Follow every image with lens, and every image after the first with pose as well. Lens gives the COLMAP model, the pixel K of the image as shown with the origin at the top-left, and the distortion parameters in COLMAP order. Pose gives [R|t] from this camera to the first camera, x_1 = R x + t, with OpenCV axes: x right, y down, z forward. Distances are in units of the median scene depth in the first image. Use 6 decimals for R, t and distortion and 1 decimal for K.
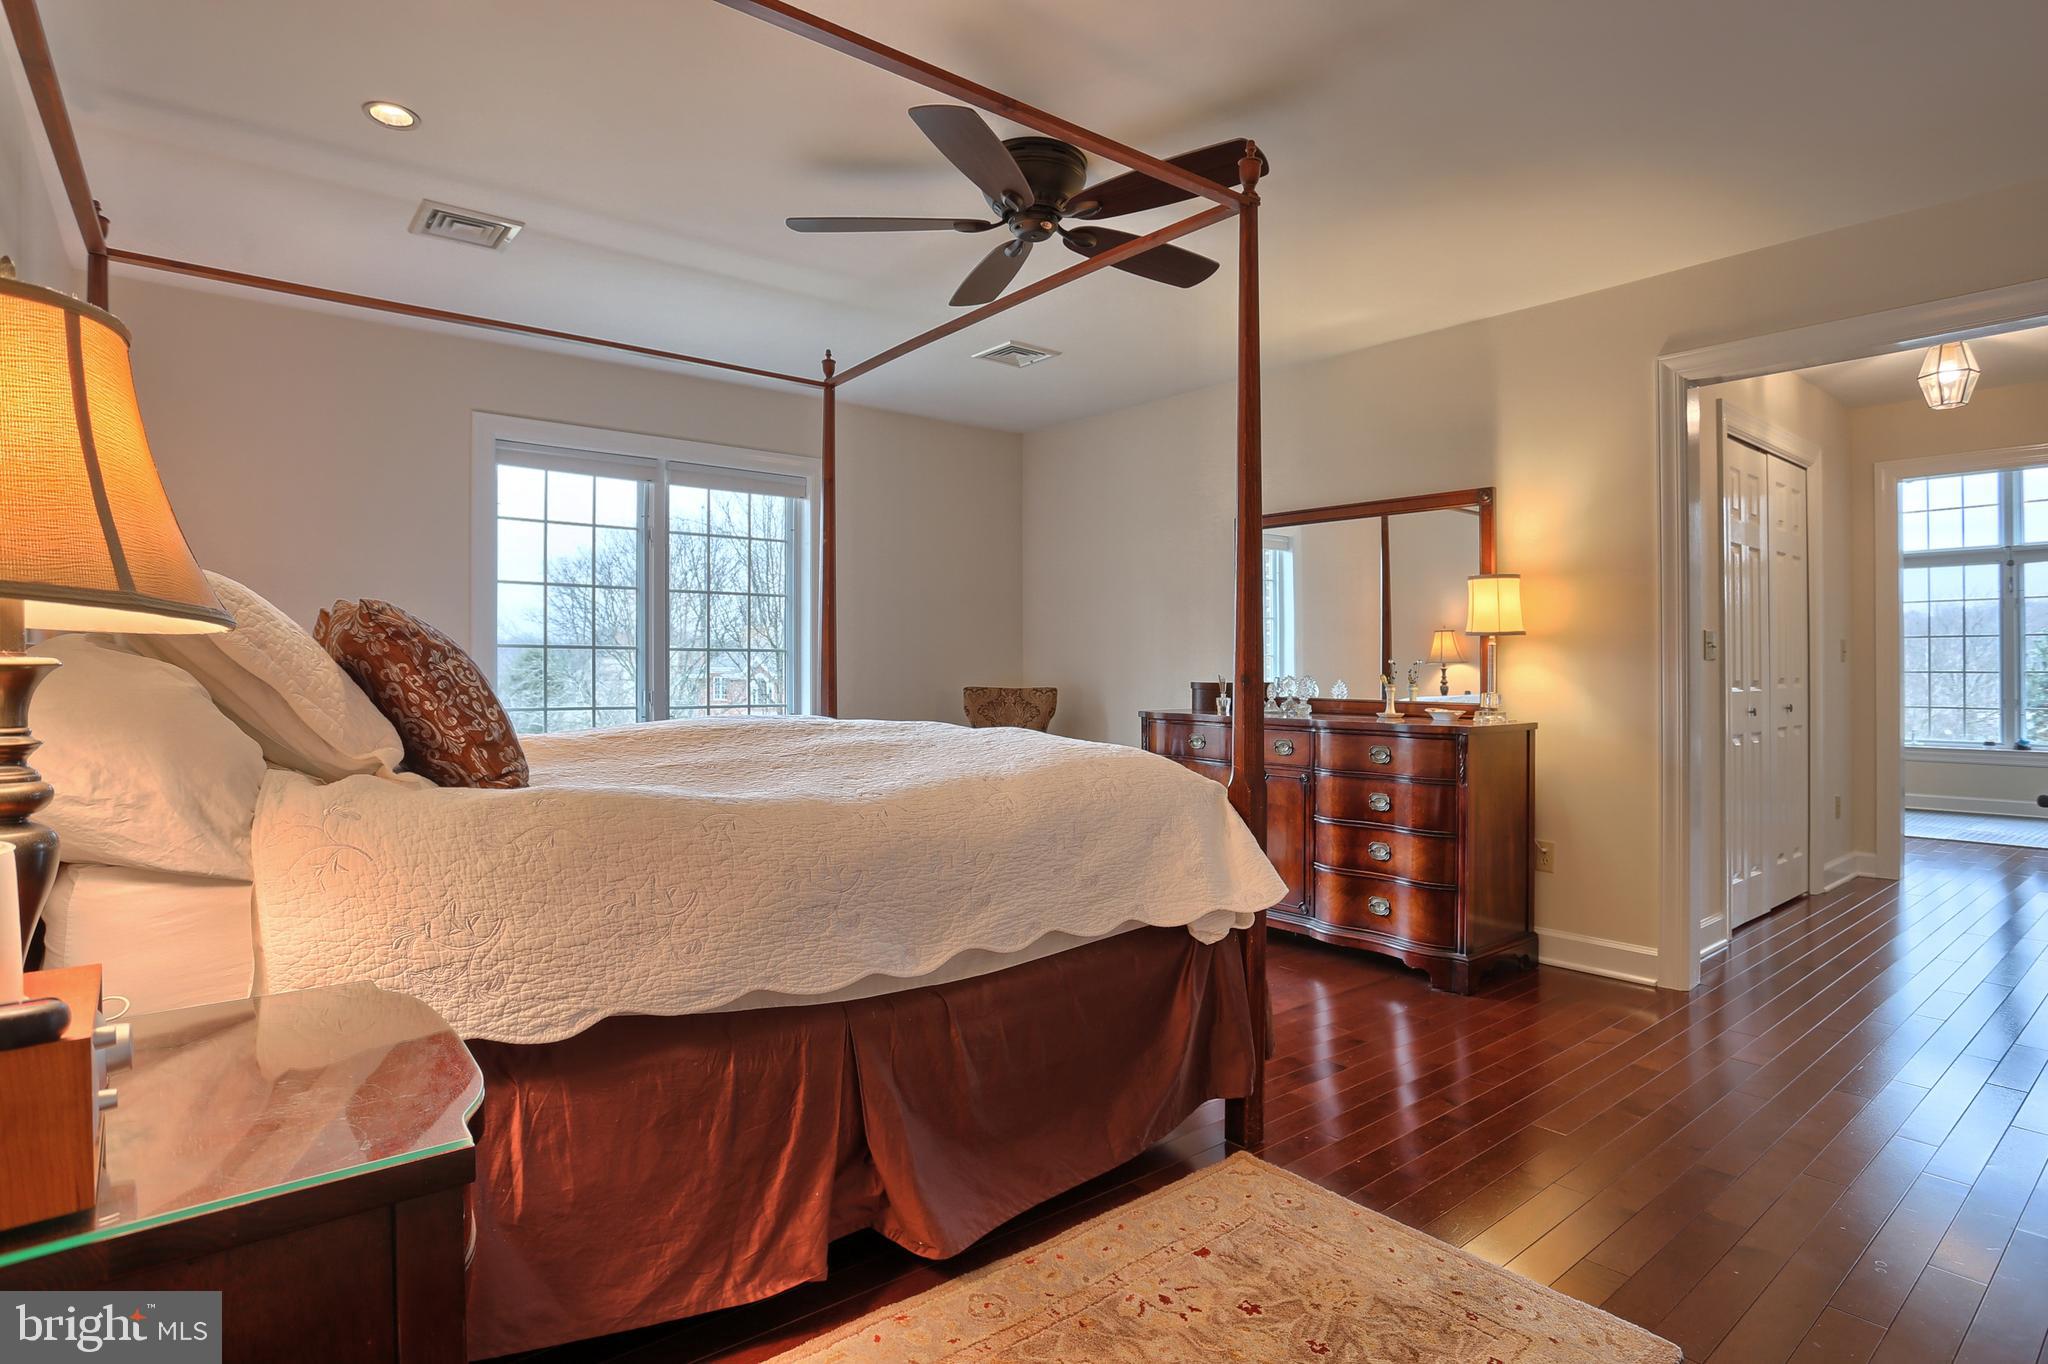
lens RADIAL K [[1069.8, 0, 1022.3], [0, 1069.8, 681.0], [0, 0, 1]] dist [-0.018671, 0.001009]
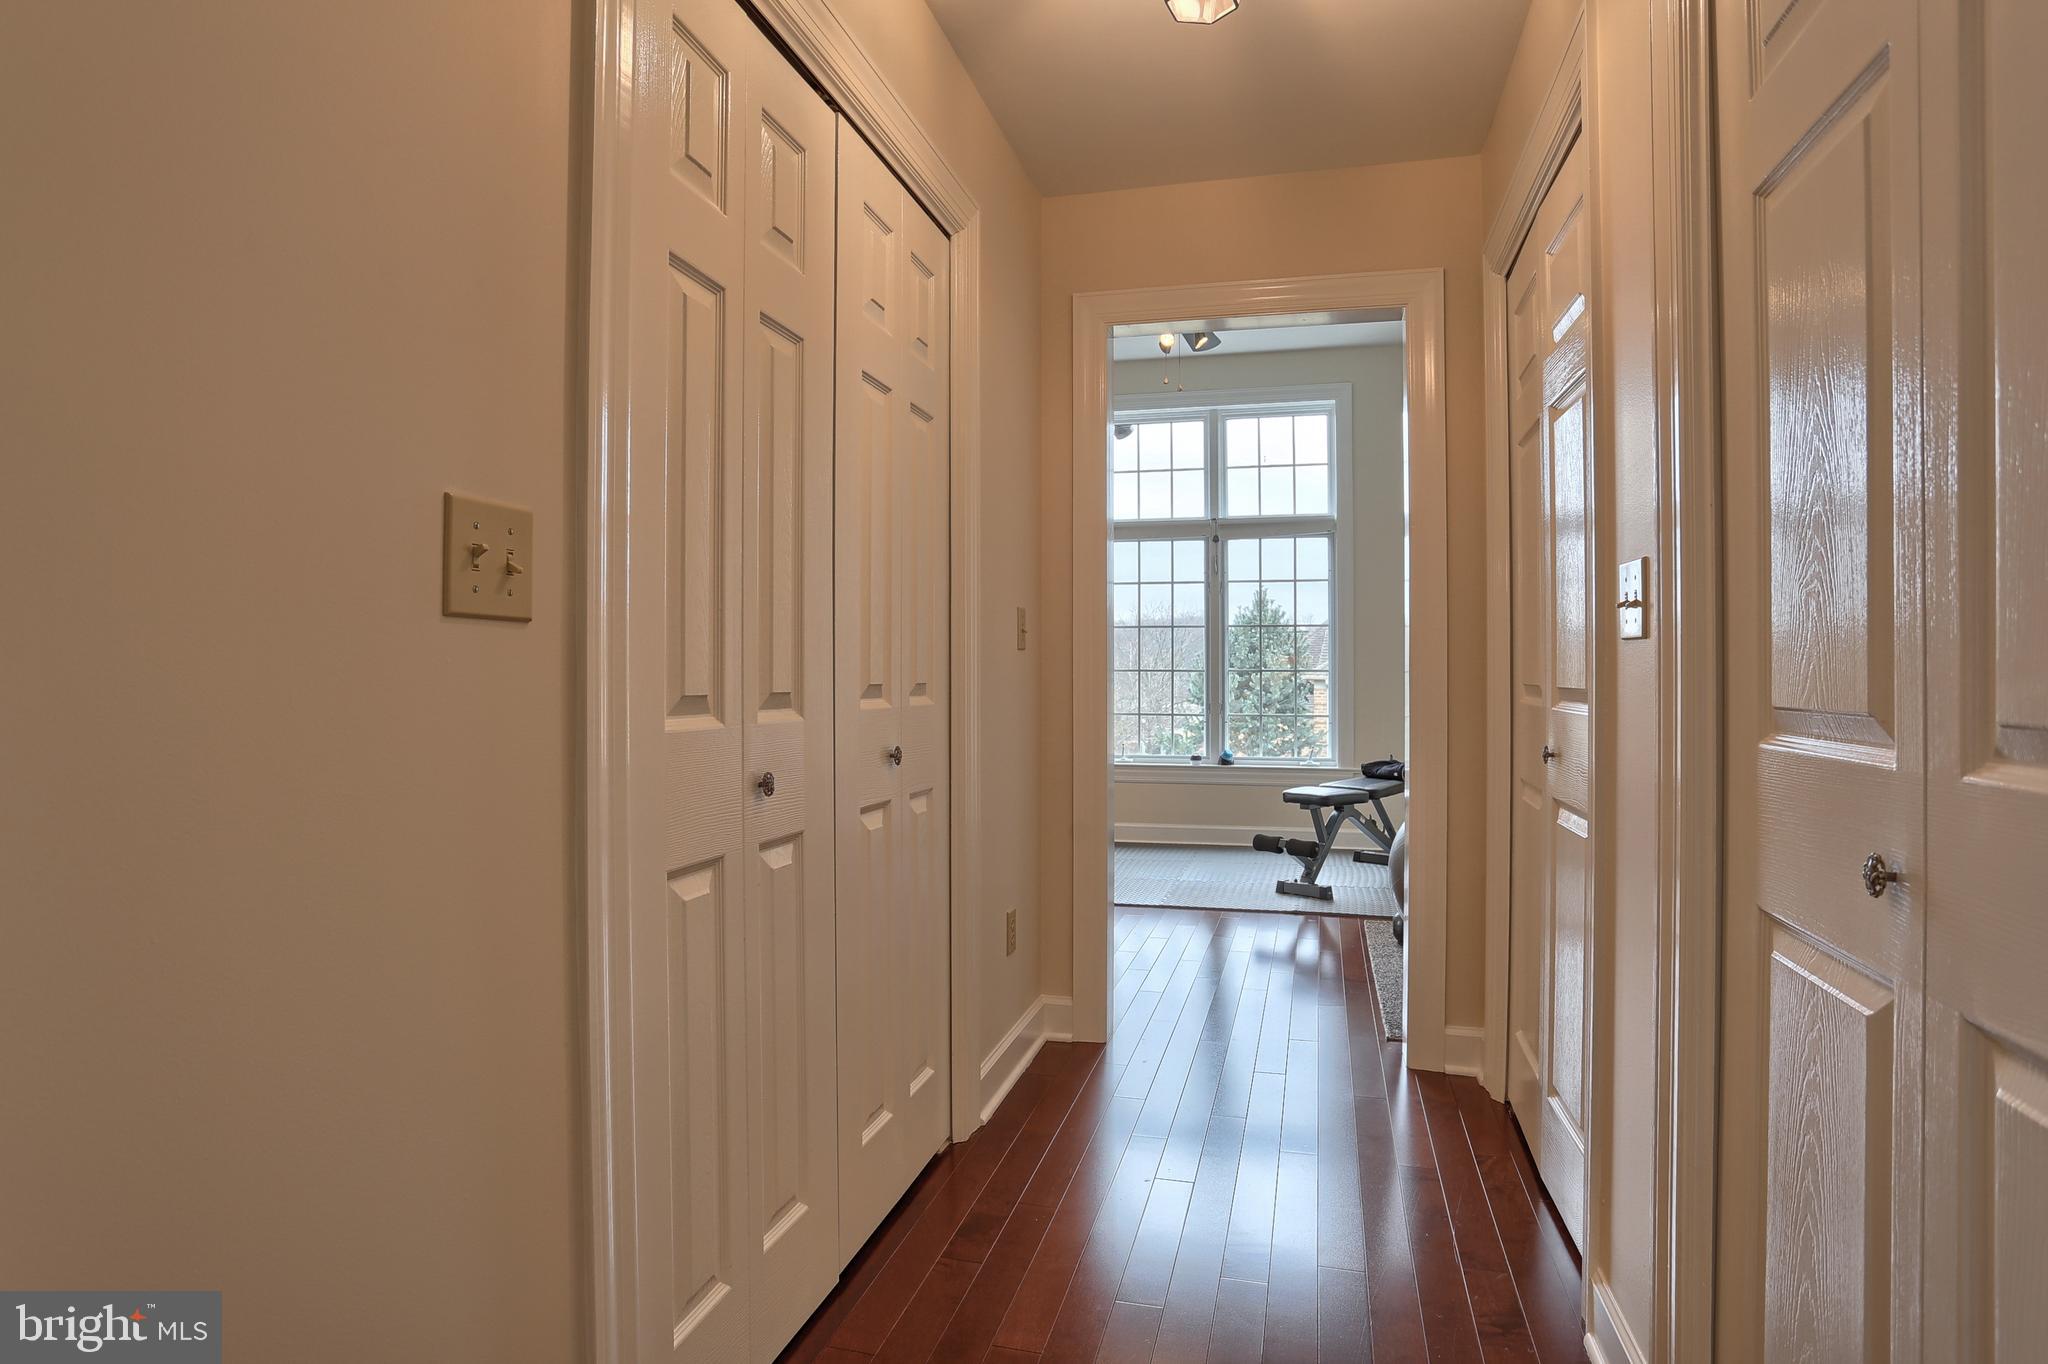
lens RADIAL K [[1069.8, 0, 1029.2], [0, 1069.8, 672.0], [0, 0, 1]] dist [-0.018671, 0.001009]
pose [[0.816212, 0.003899, 0.577739, 0.333283], [-0.001064, 0.999986, -0.005245, -0.003146], [-0.577751, 0.003667, 0.816205, 0.398305]]
